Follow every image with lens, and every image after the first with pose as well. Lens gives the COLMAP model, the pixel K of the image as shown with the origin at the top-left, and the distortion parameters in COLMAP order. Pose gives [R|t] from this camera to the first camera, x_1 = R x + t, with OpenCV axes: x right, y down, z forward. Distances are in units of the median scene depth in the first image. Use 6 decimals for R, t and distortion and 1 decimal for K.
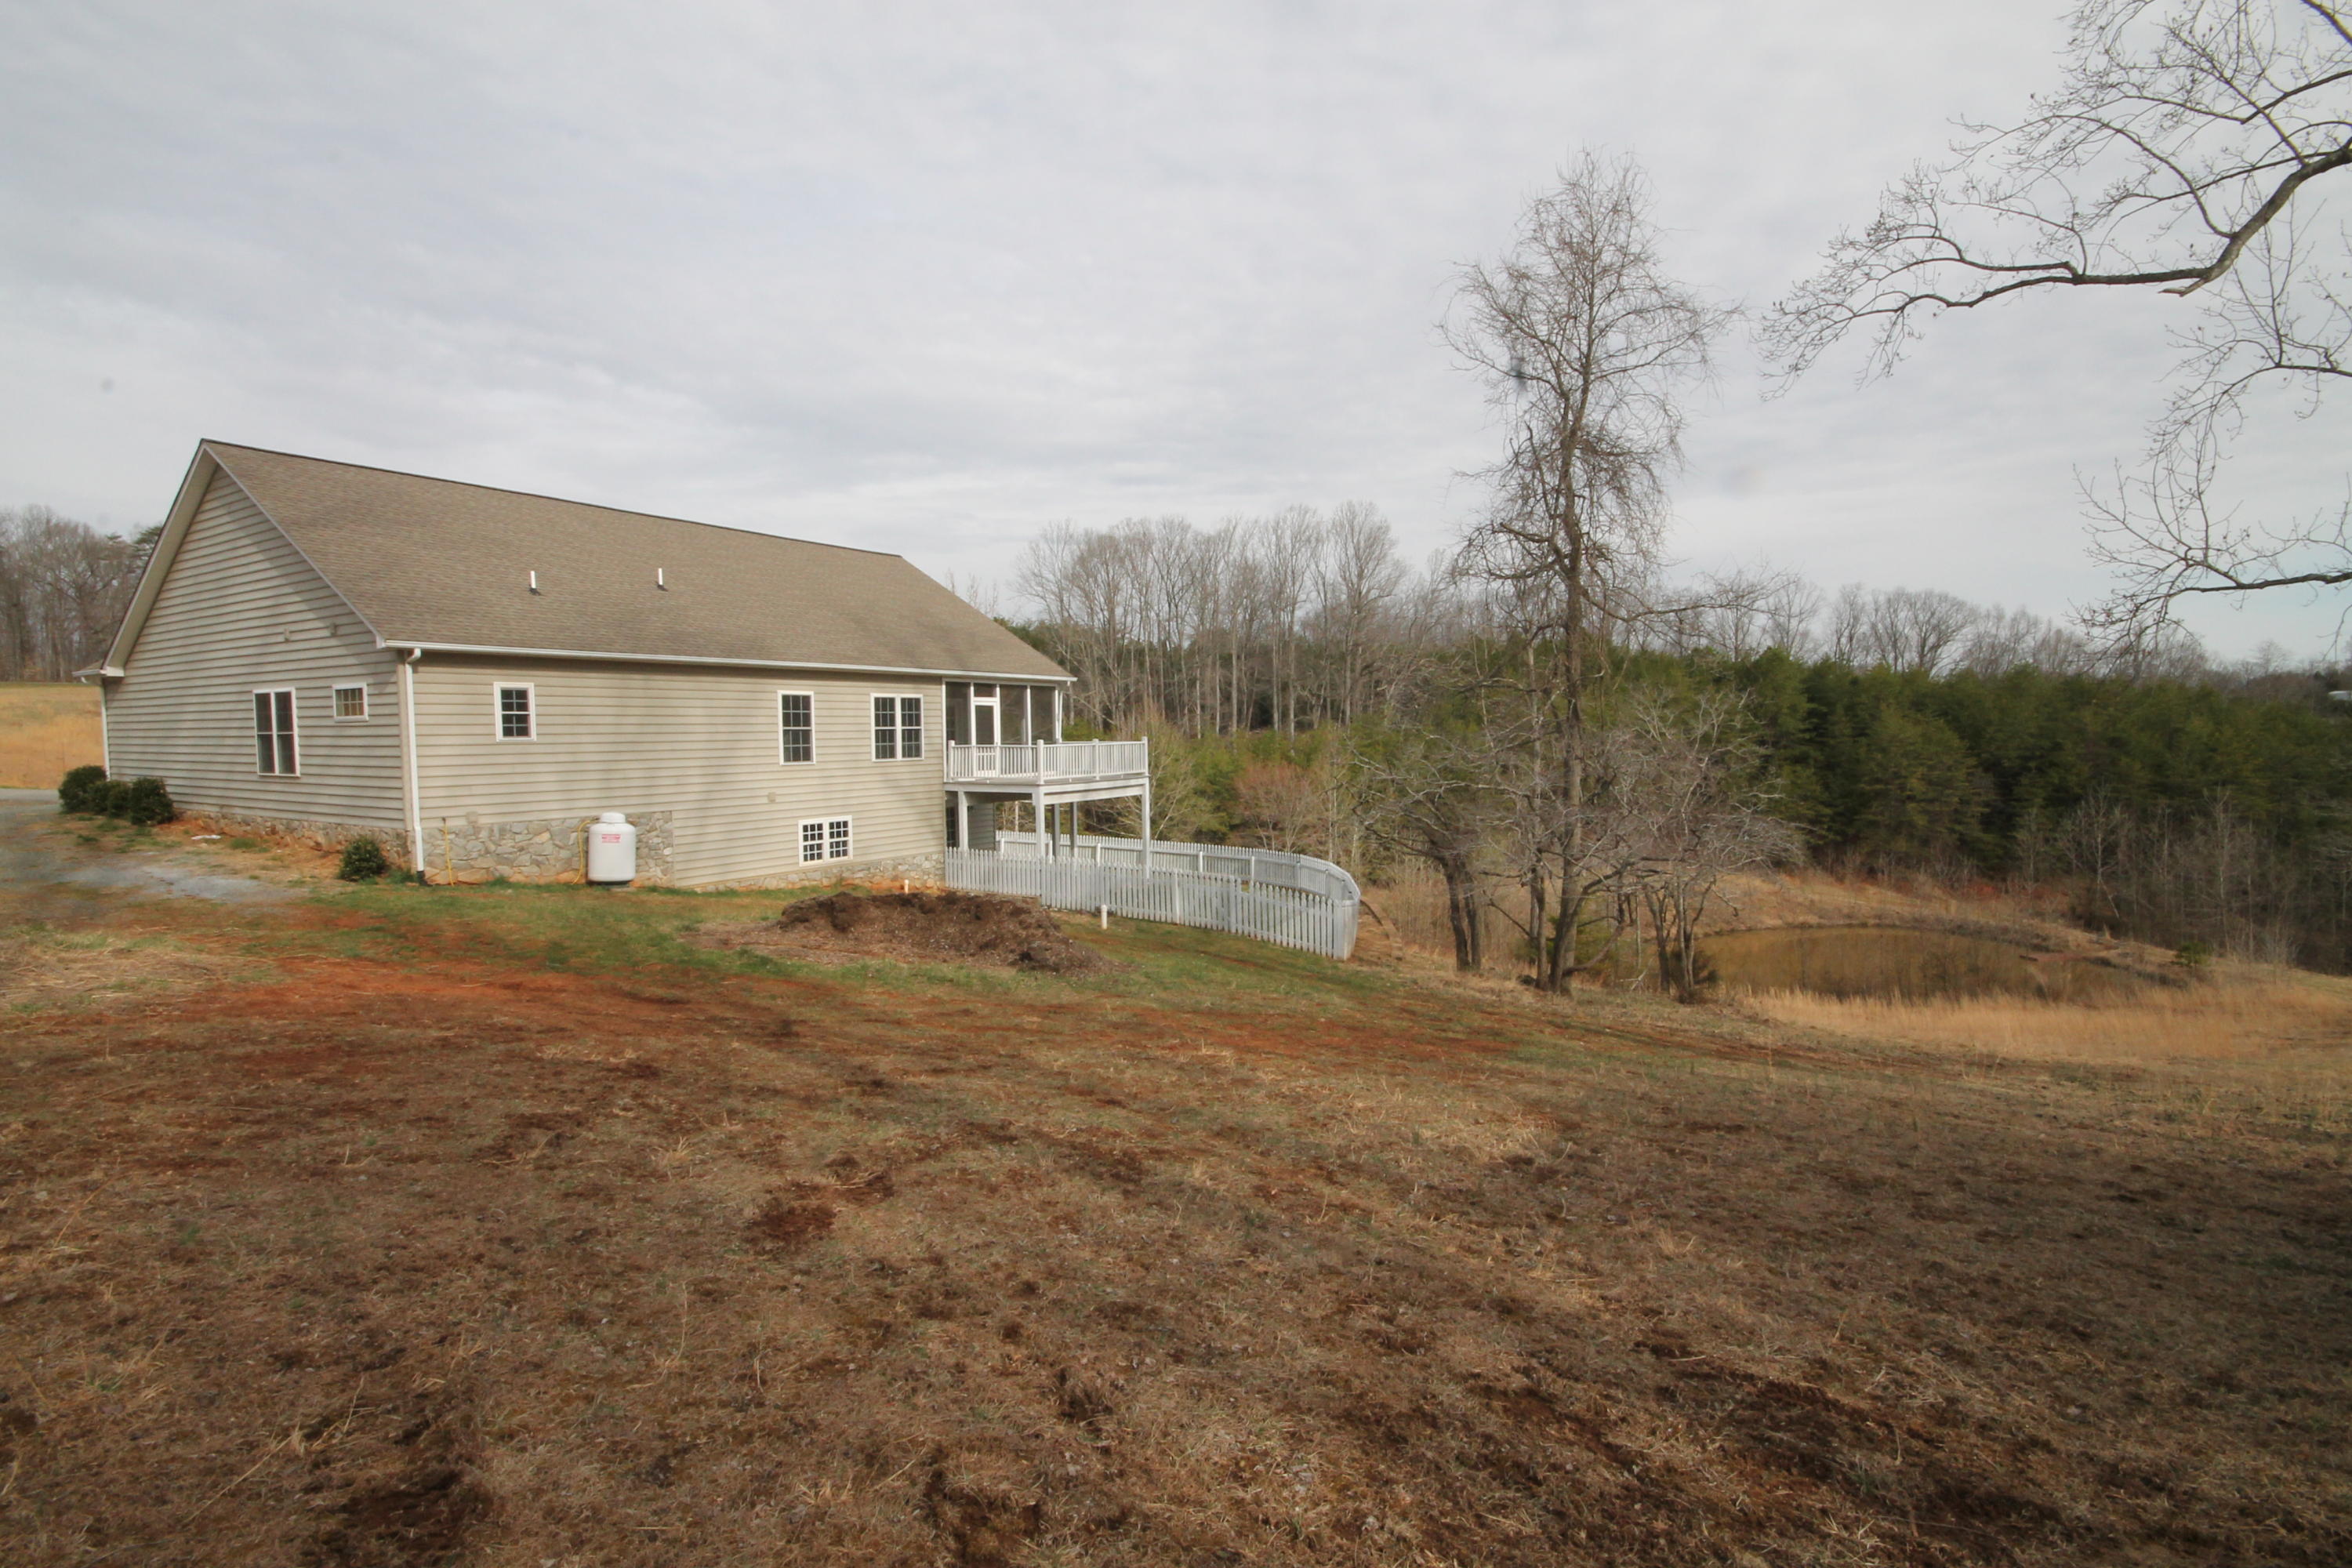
lens RADIAL K [[1099.3, 0, 1176.0], [0, 1099.3, 784.0], [0, 0, 1]] dist [0.001976, 0.000105]
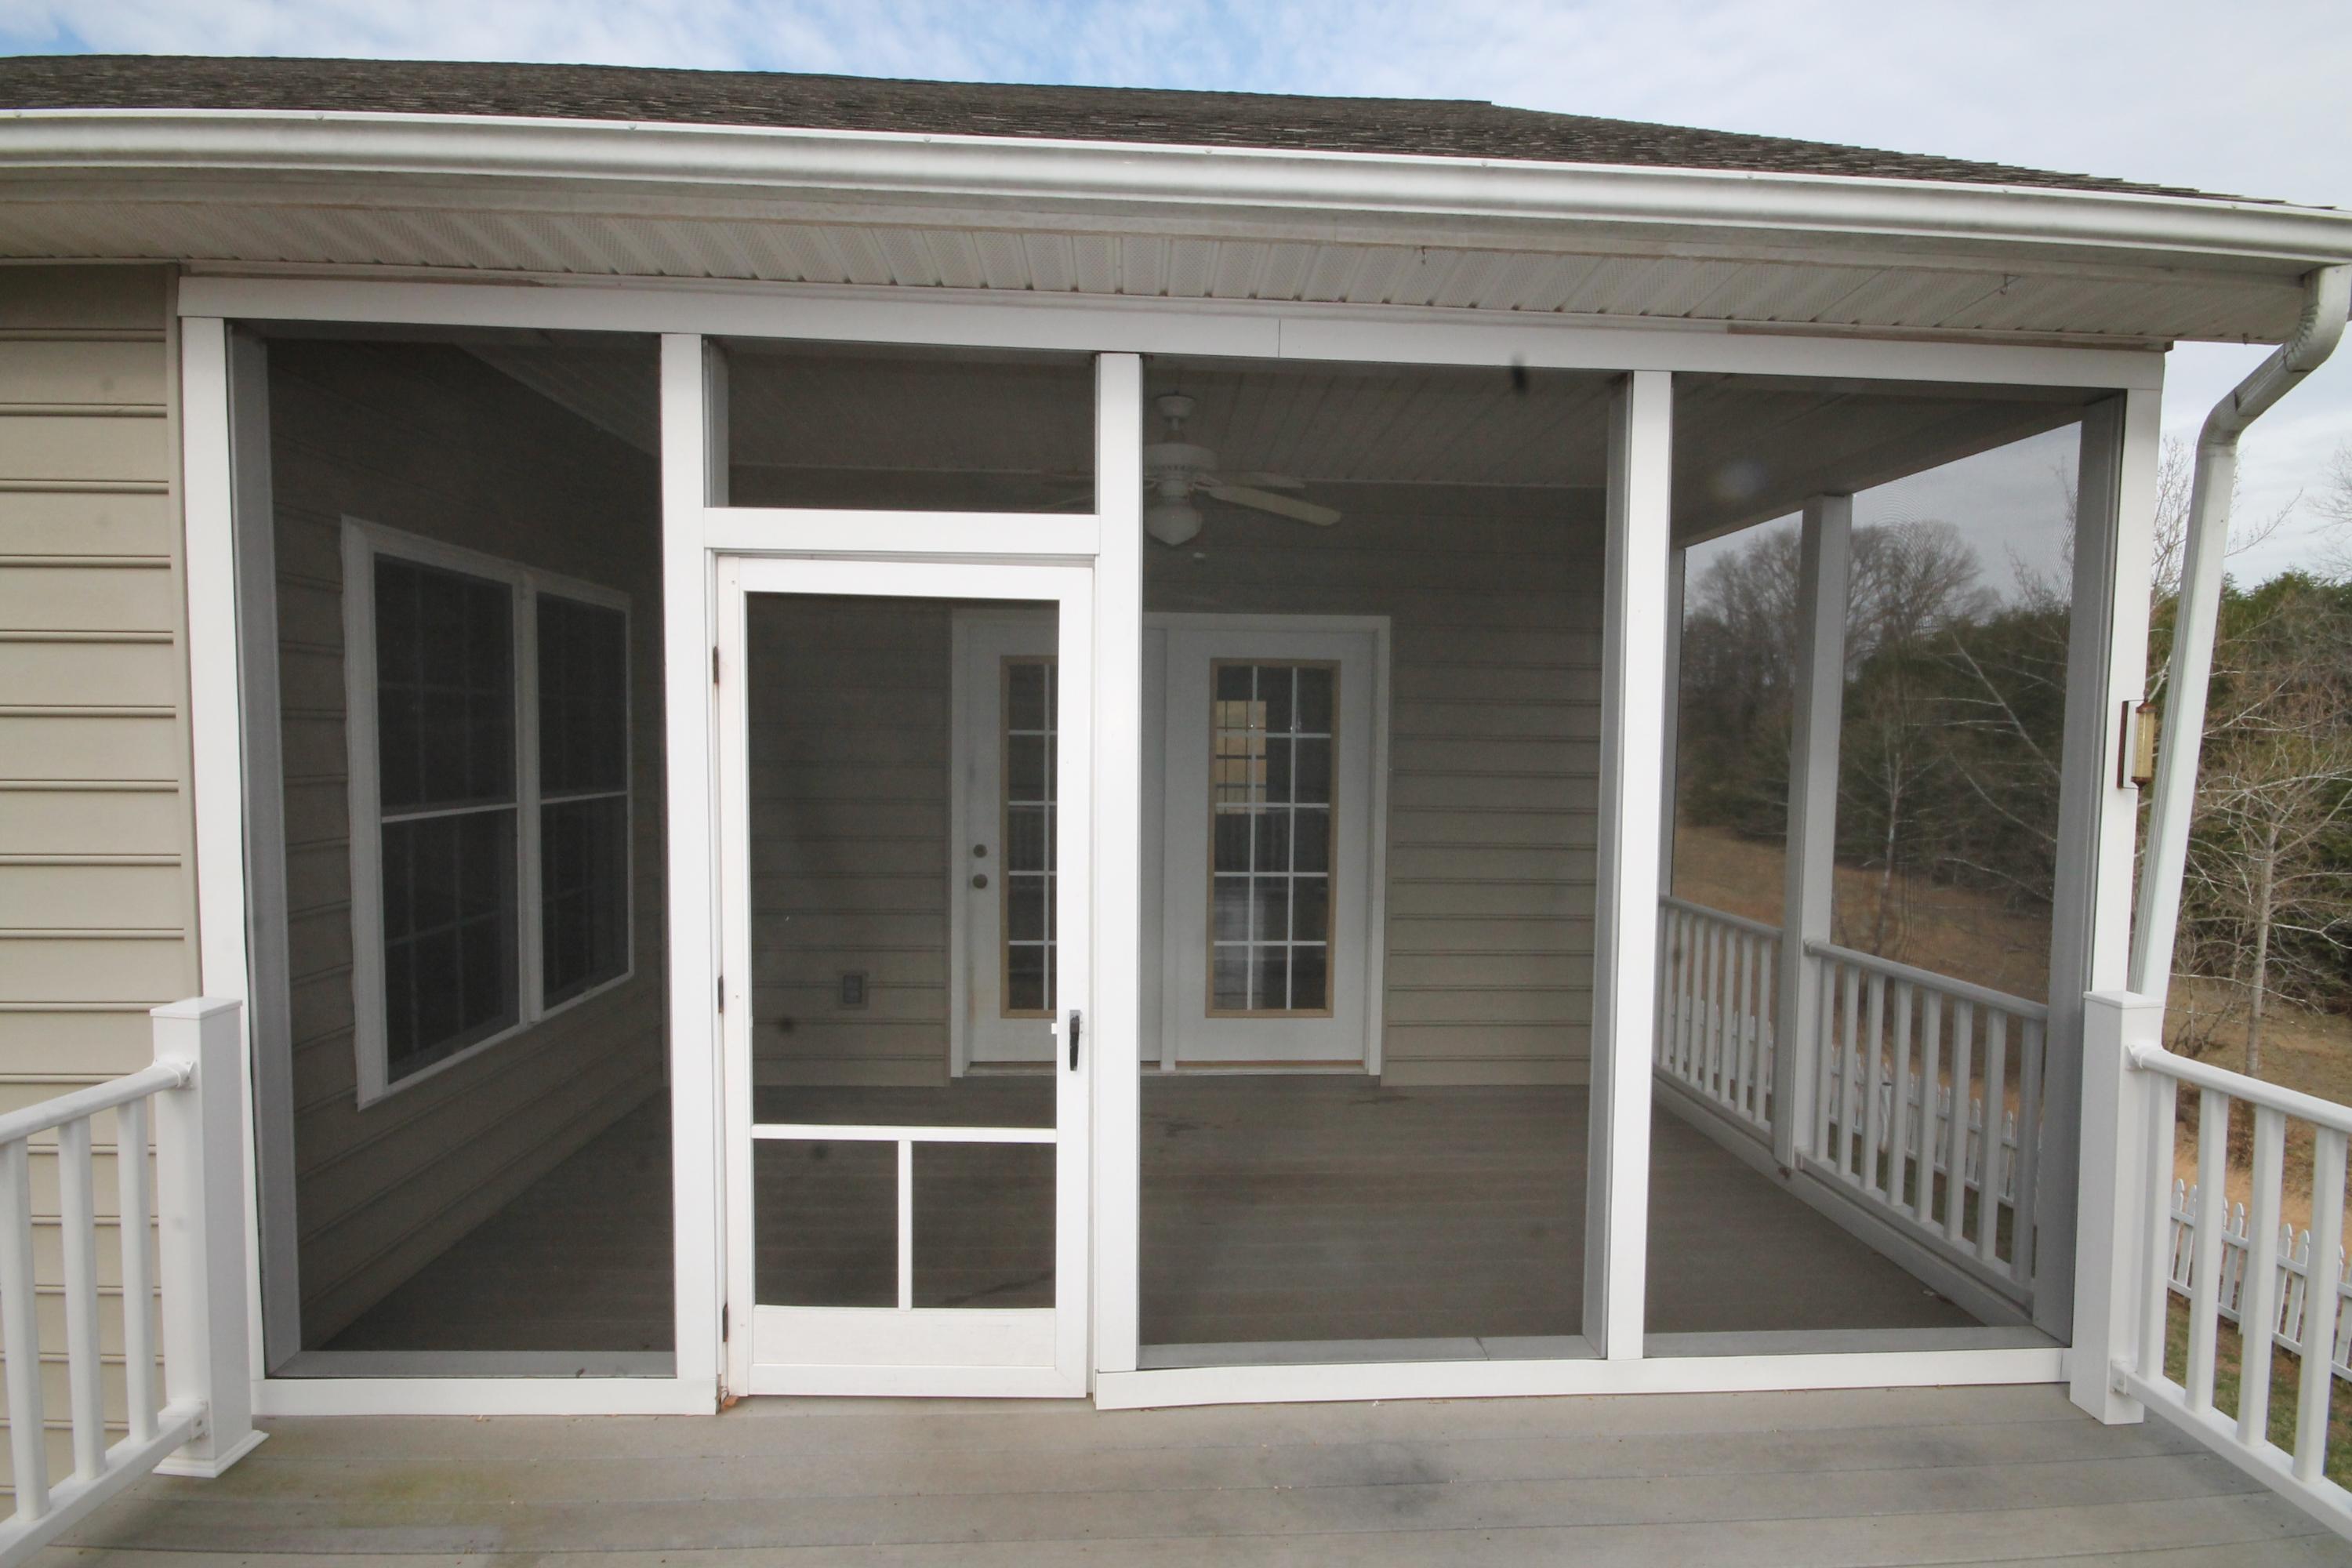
lens RADIAL K [[1311.4, 0, 1176.0], [0, 1311.4, 784.0], [0, 0, 1]] dist [-0.001344, 0.000861]
pose [[0.601878, 0.028980, -0.798062, -0.094360], [-0.049921, 0.998752, -0.001381, -0.071430], [0.797026, 0.040671, 0.602574, 1.179431]]
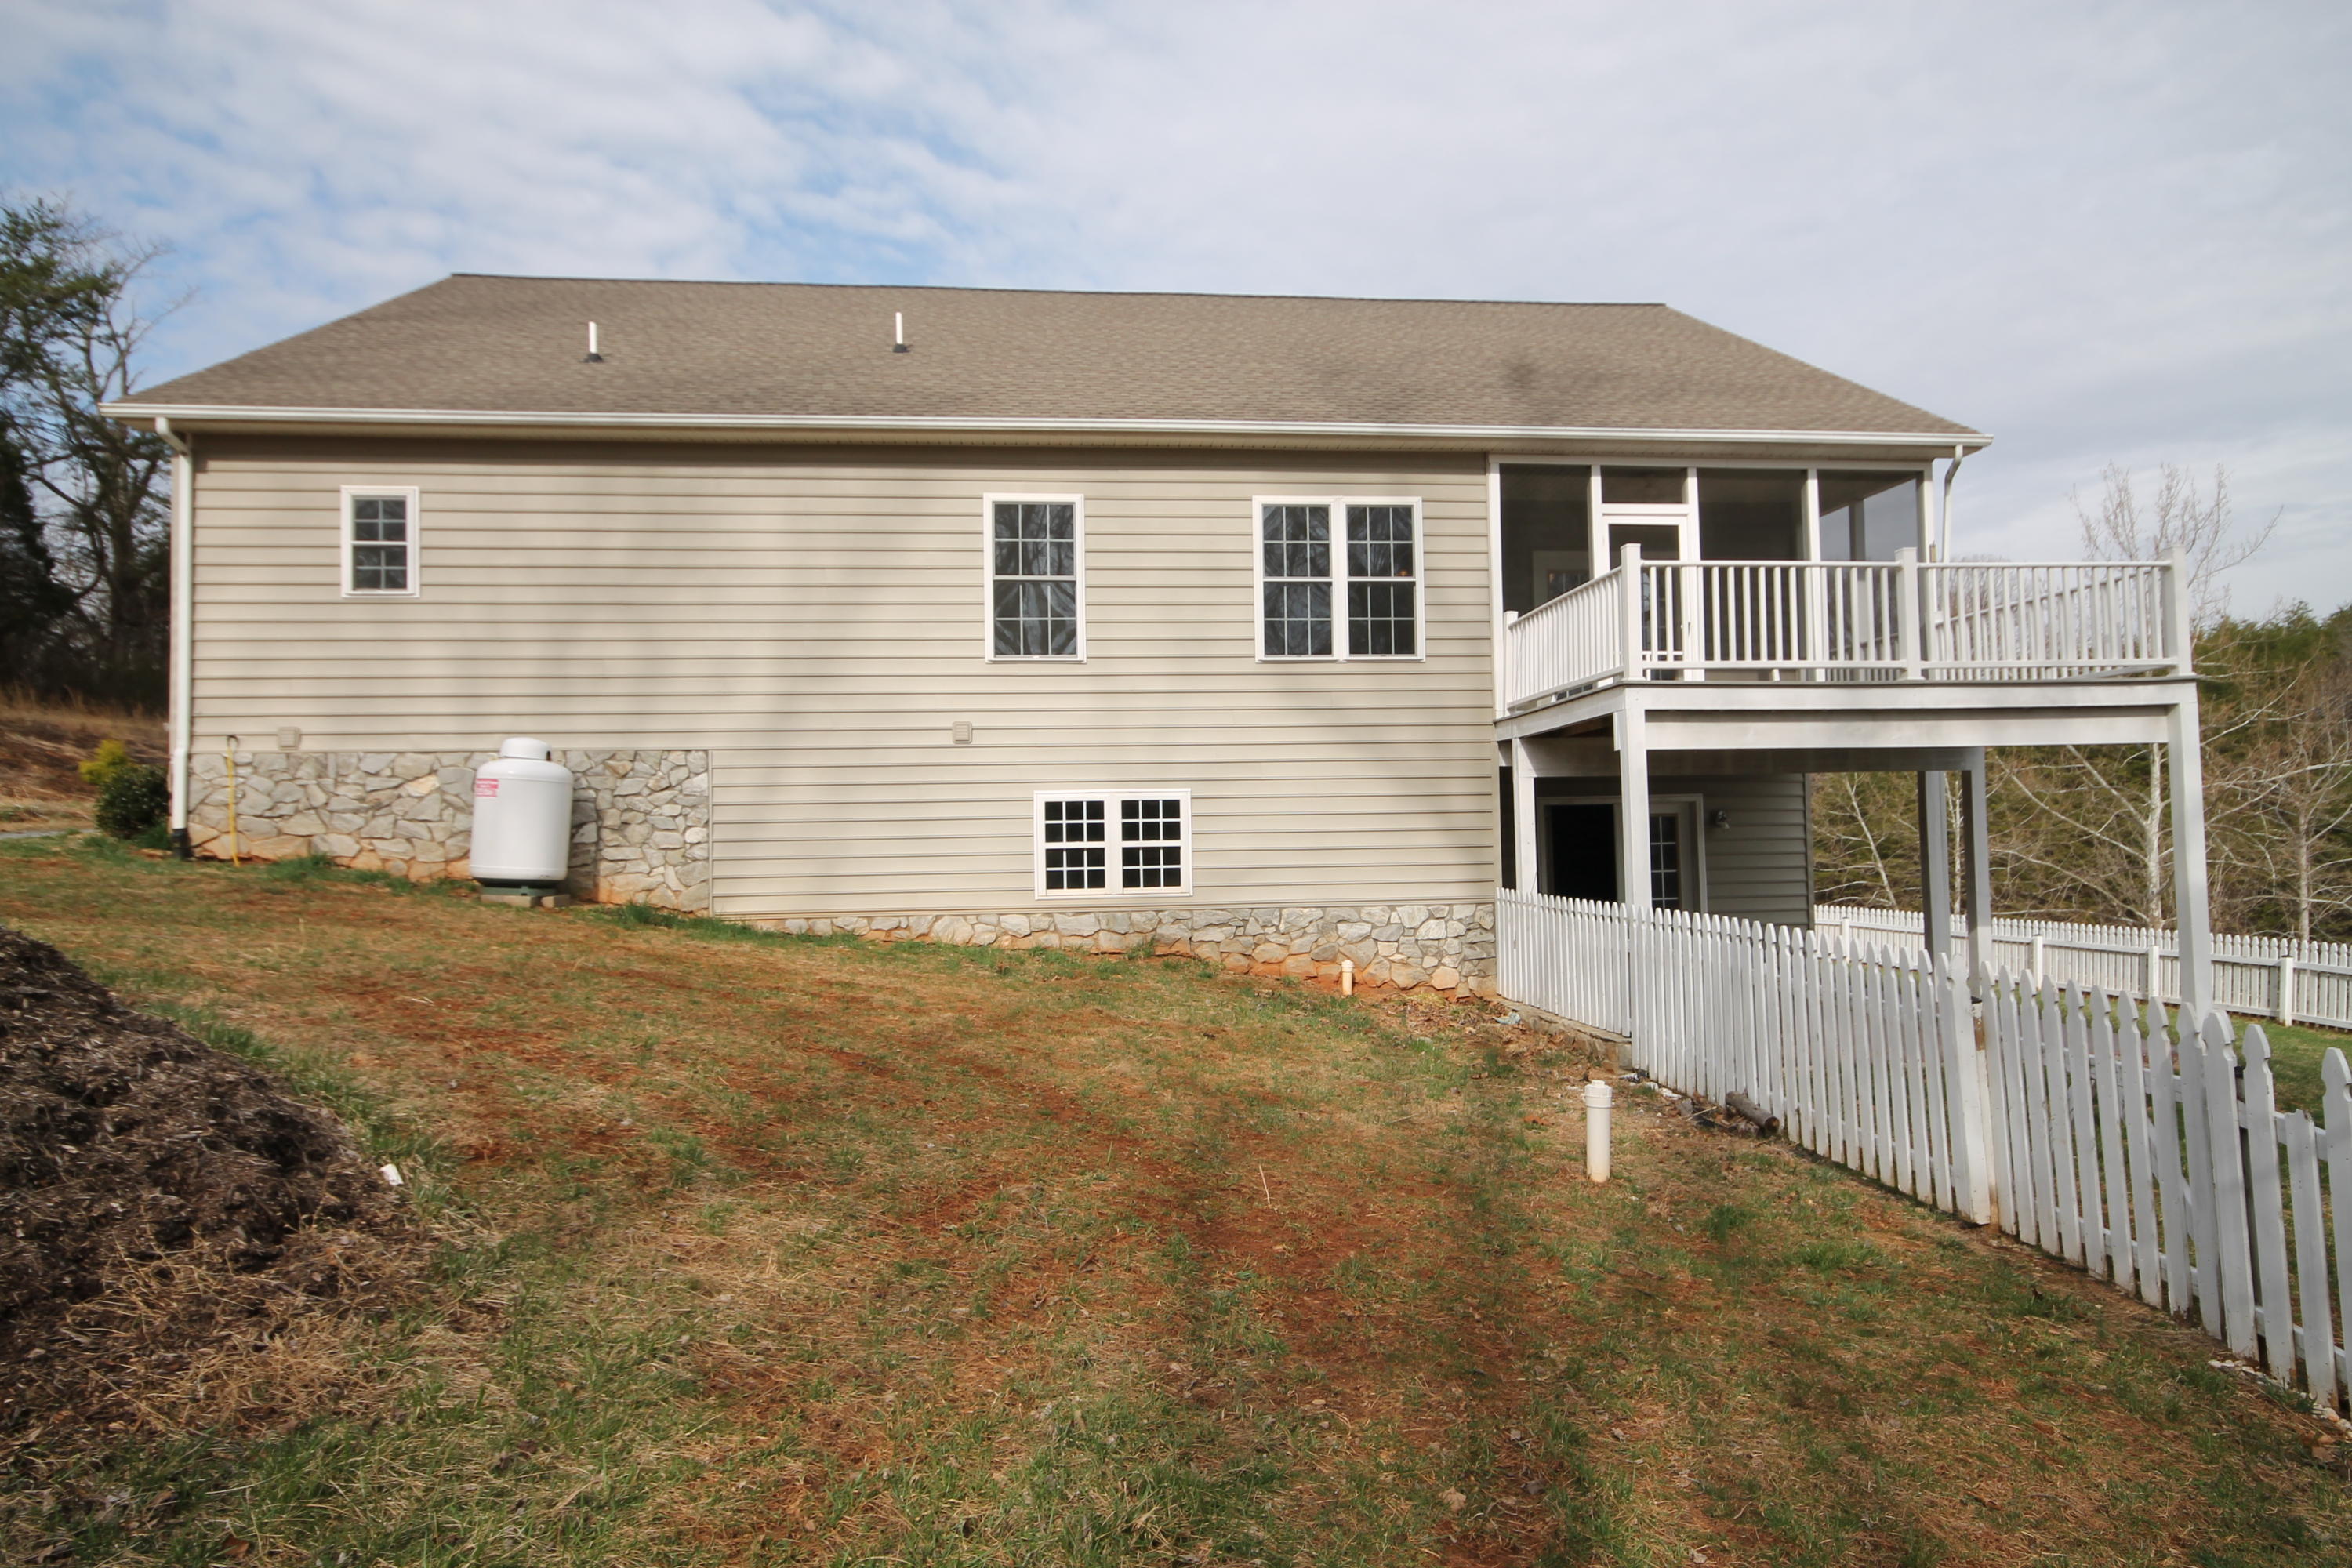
lens RADIAL K [[1366.3, 0, 1188.0], [0, 1366.3, 789.0], [0, 0, 1]] dist [0.007177, 0.002589]
pose [[0.617747, -0.038451, -0.785436, 0.116286], [-0.028330, 0.997067, -0.071093, 0.070335], [0.785867, 0.066169, 0.614846, 0.734665]]
